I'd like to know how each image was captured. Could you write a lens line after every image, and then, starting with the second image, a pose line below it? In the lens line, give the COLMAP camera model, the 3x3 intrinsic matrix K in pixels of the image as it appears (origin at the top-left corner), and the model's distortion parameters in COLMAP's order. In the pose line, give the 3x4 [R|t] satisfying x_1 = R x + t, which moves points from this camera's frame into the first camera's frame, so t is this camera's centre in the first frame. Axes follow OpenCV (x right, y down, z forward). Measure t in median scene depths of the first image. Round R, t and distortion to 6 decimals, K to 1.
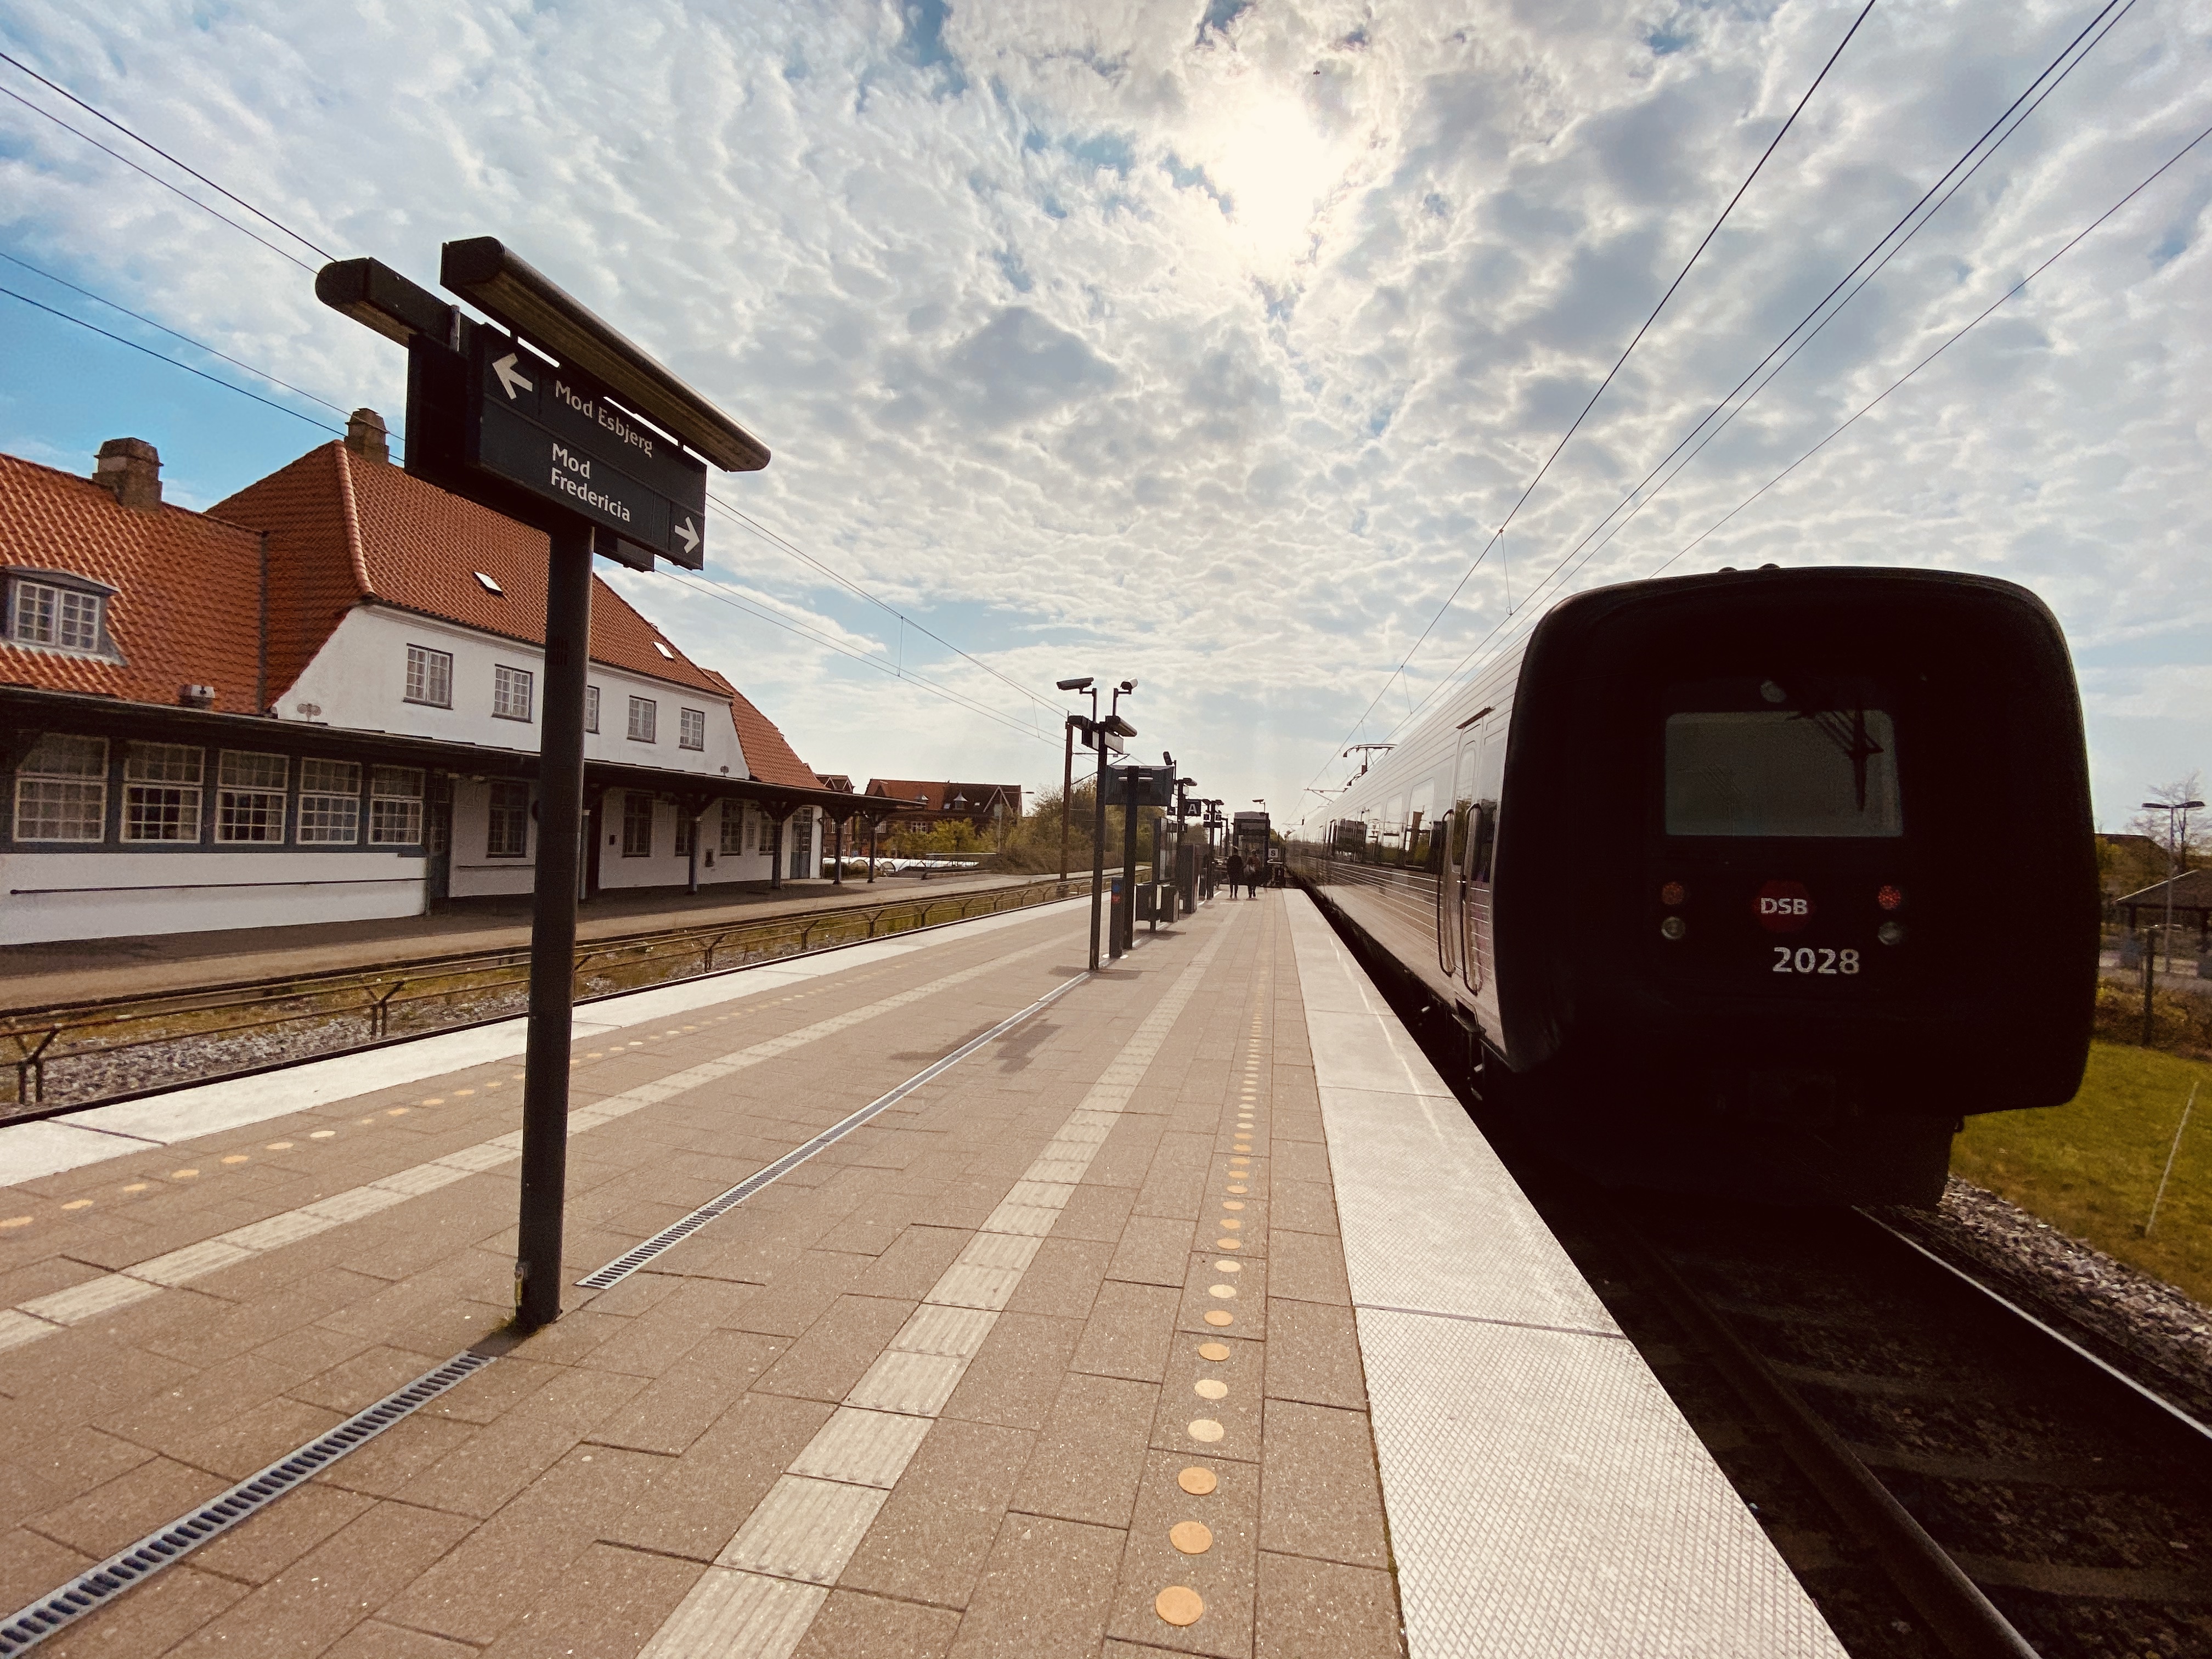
lens RADIAL K [[886.6, 0, 1119.9], [0, 886.6, 841.5], [0, 0, 1]] dist [-0.000221, -0.013516]
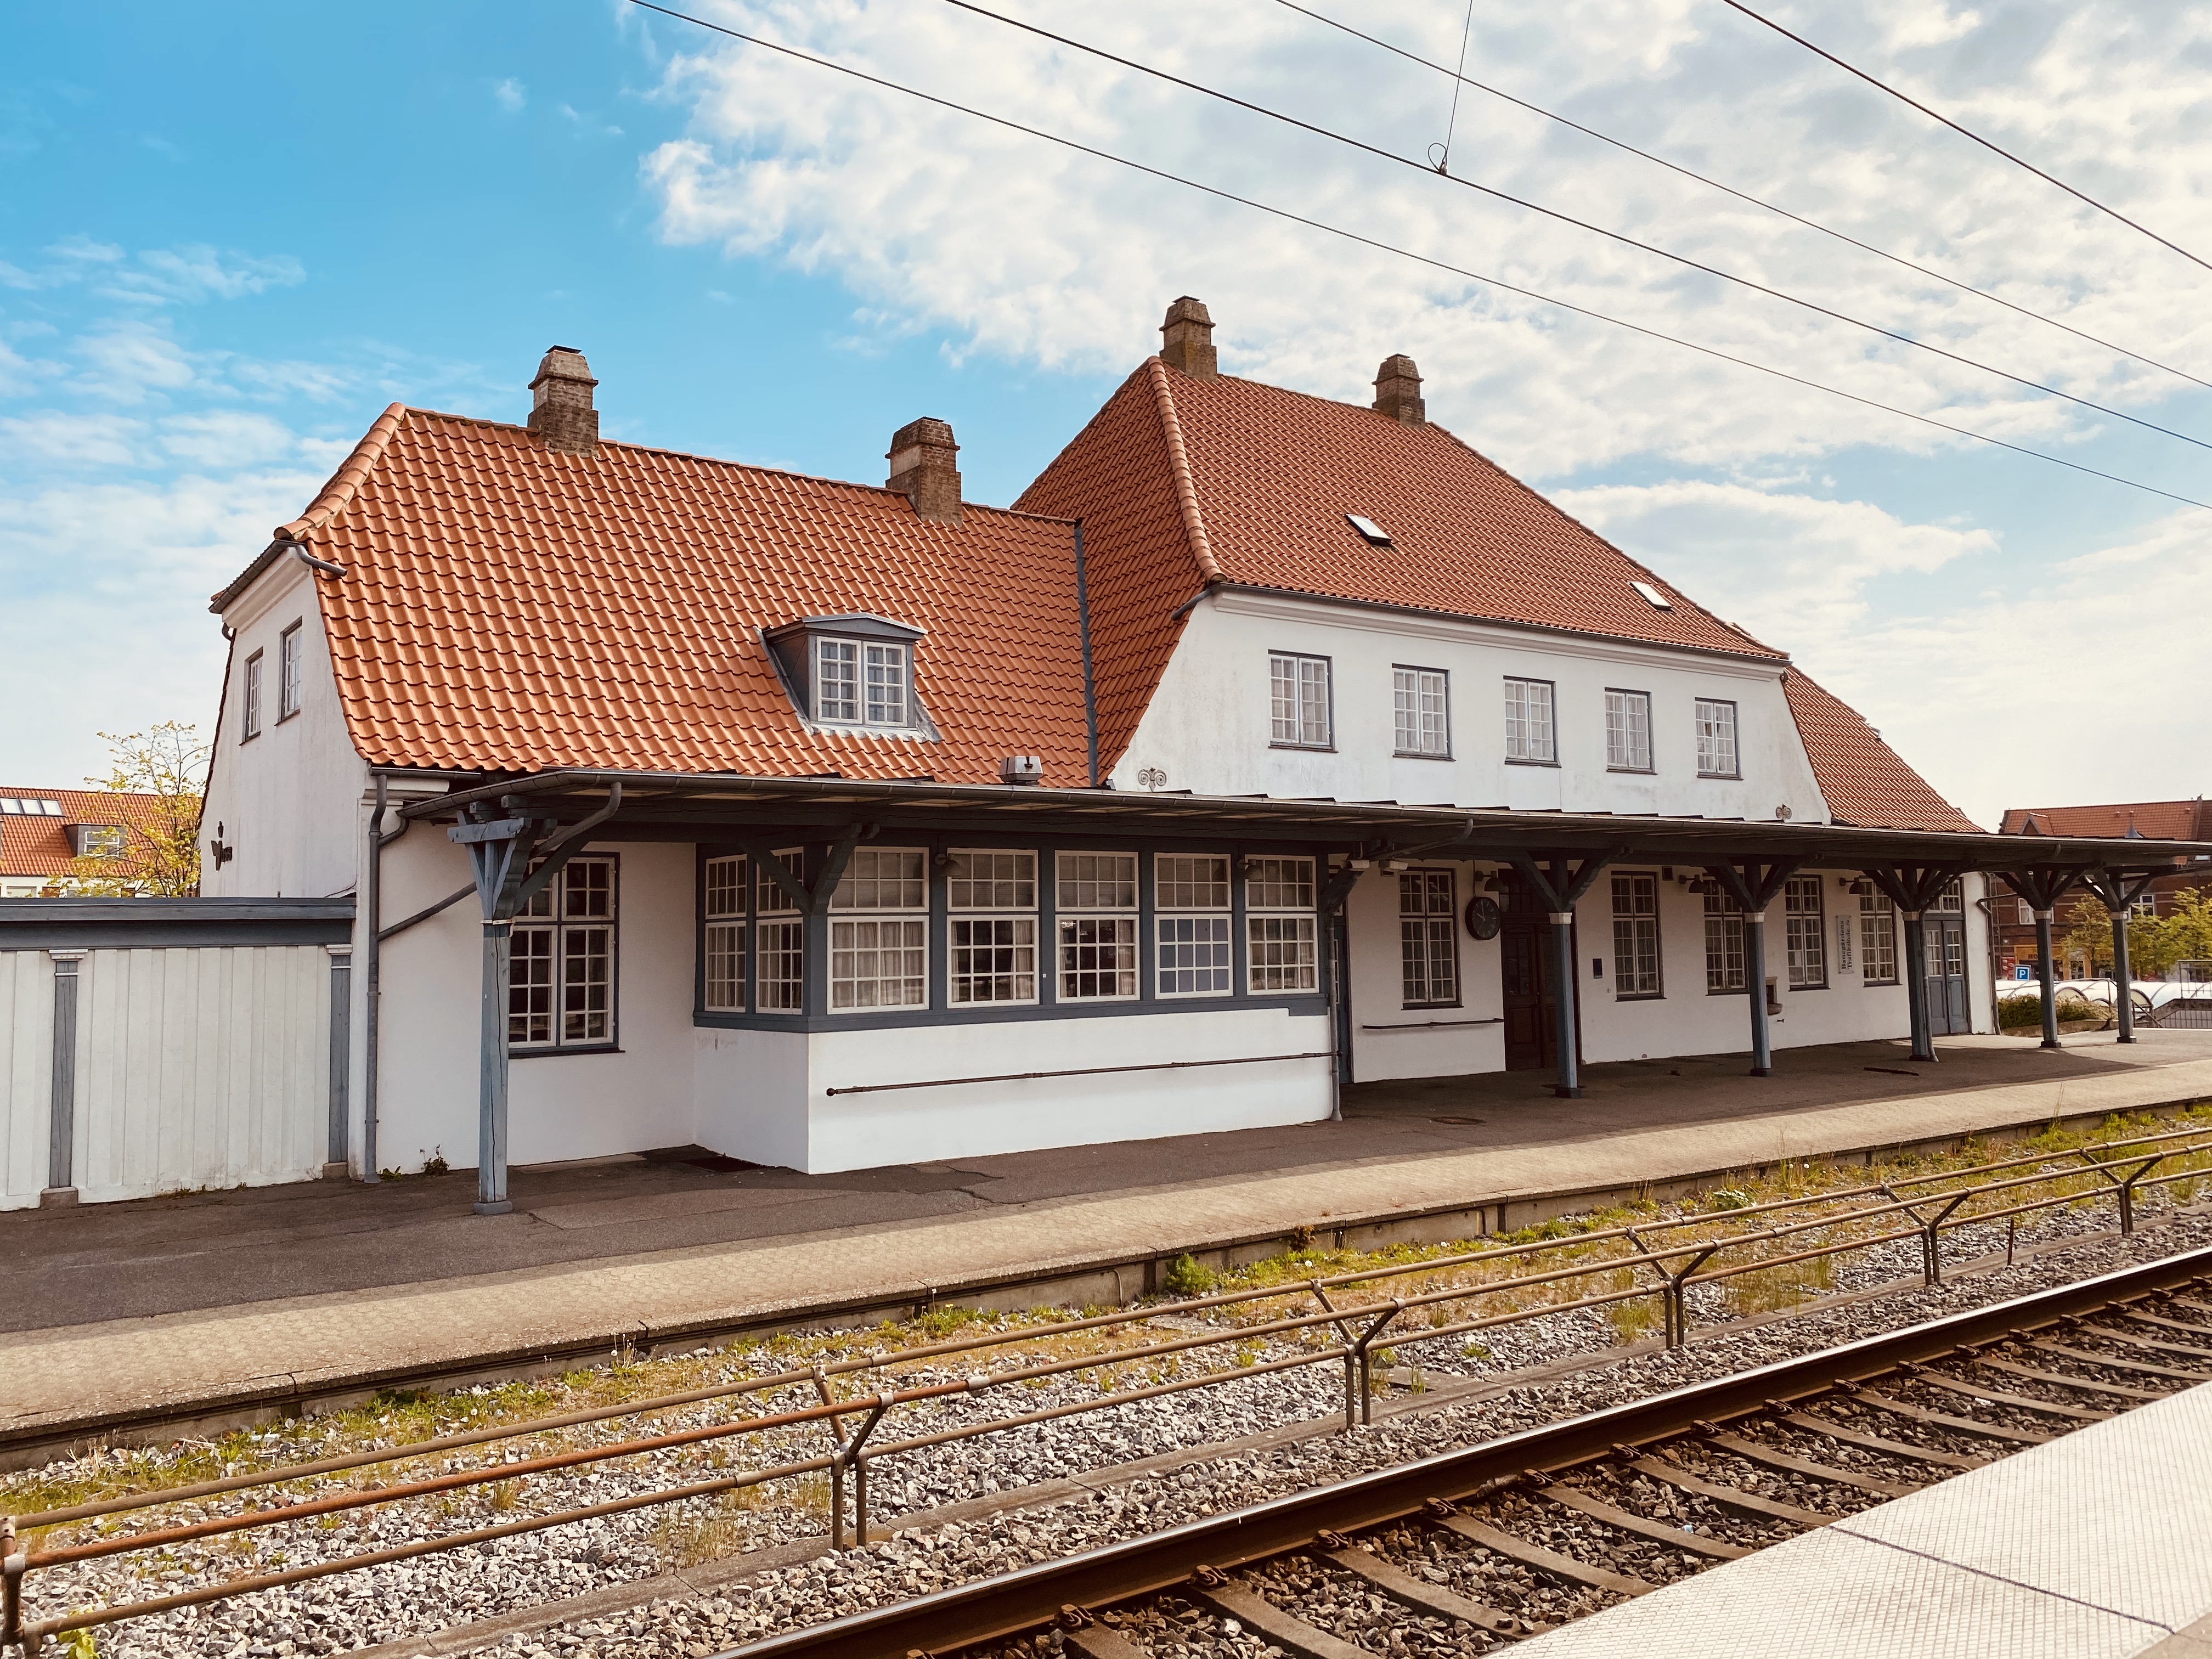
lens RADIAL K [[1687.4, 0, 1101.4], [0, 1687.4, 804.2], [0, 0, 1]] dist [0.095768, -0.127196]
pose [[0.725193, -0.106225, -0.680302, -0.144830], [0.047296, 0.993379, -0.104693, -0.008795], [0.686919, 0.043747, 0.725416, 0.115176]]
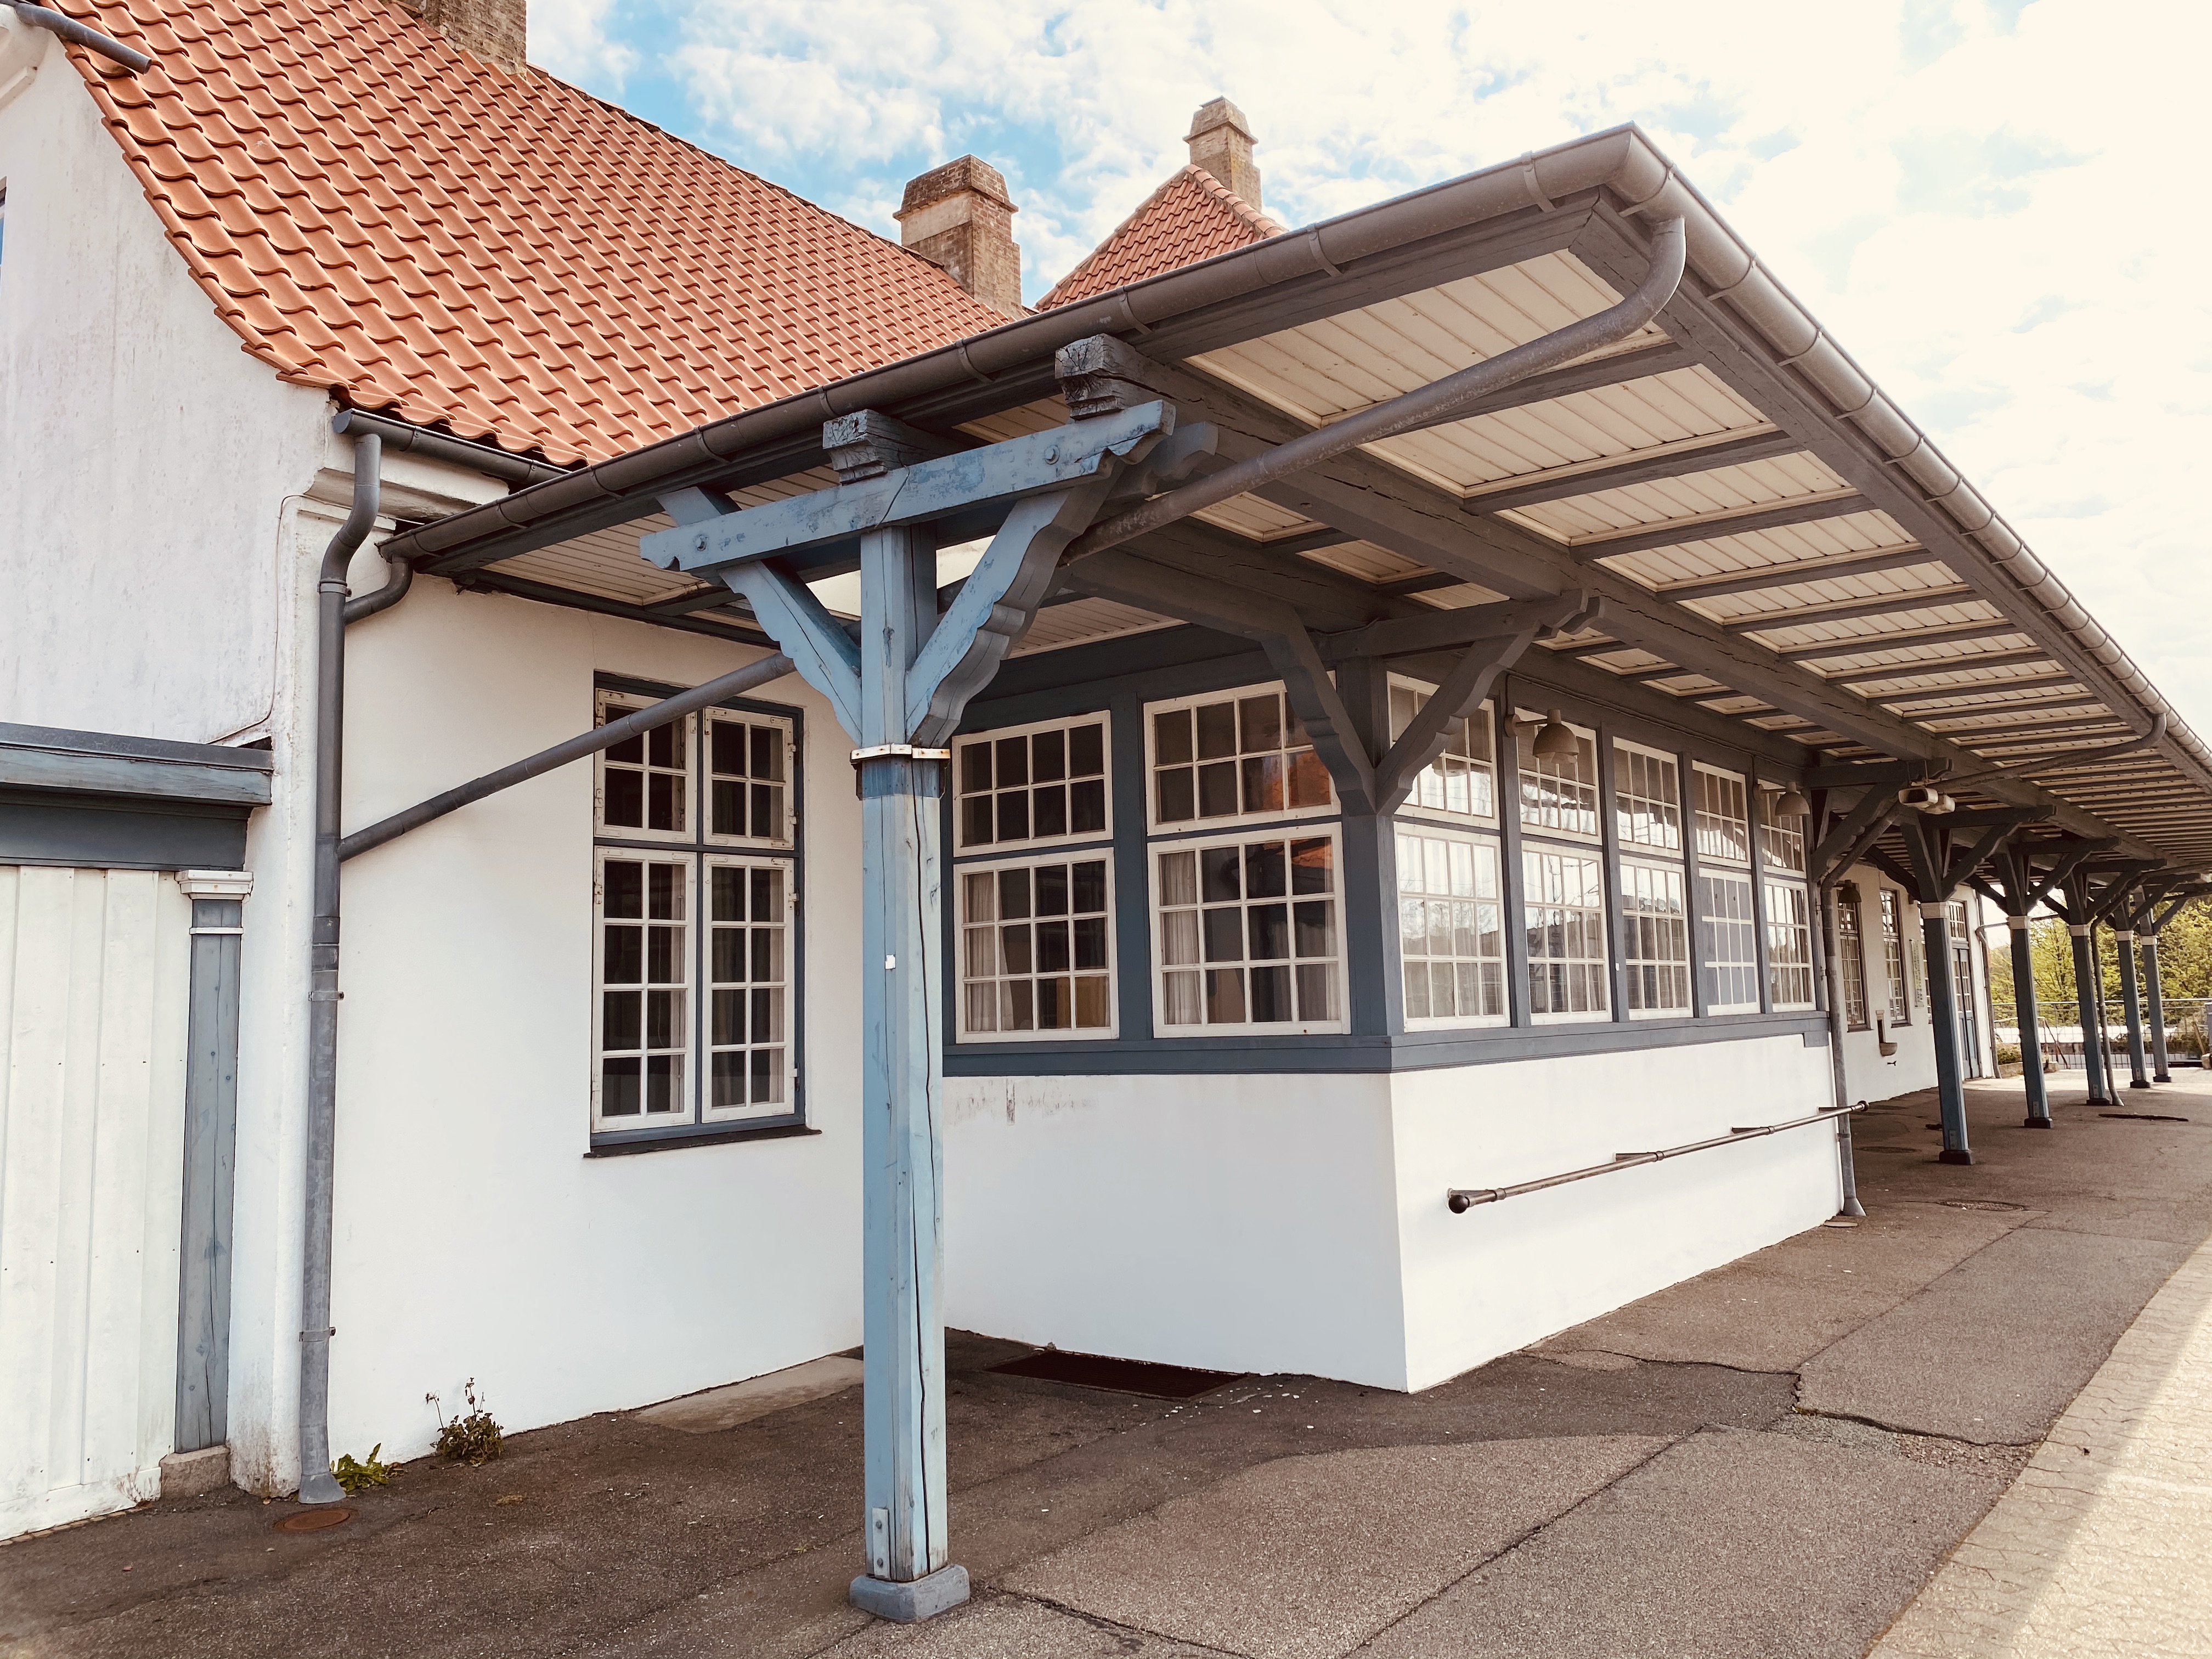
lens RADIAL K [[1687.4, 0, 1101.4], [0, 1687.4, 804.2], [0, 0, 1]] dist [0.095768, -0.127196]
pose [[0.887431, -0.123728, -0.444023, -0.727652], [0.068224, 0.987948, -0.138939, -0.001580], [0.455863, 0.093006, 0.885177, 0.264693]]
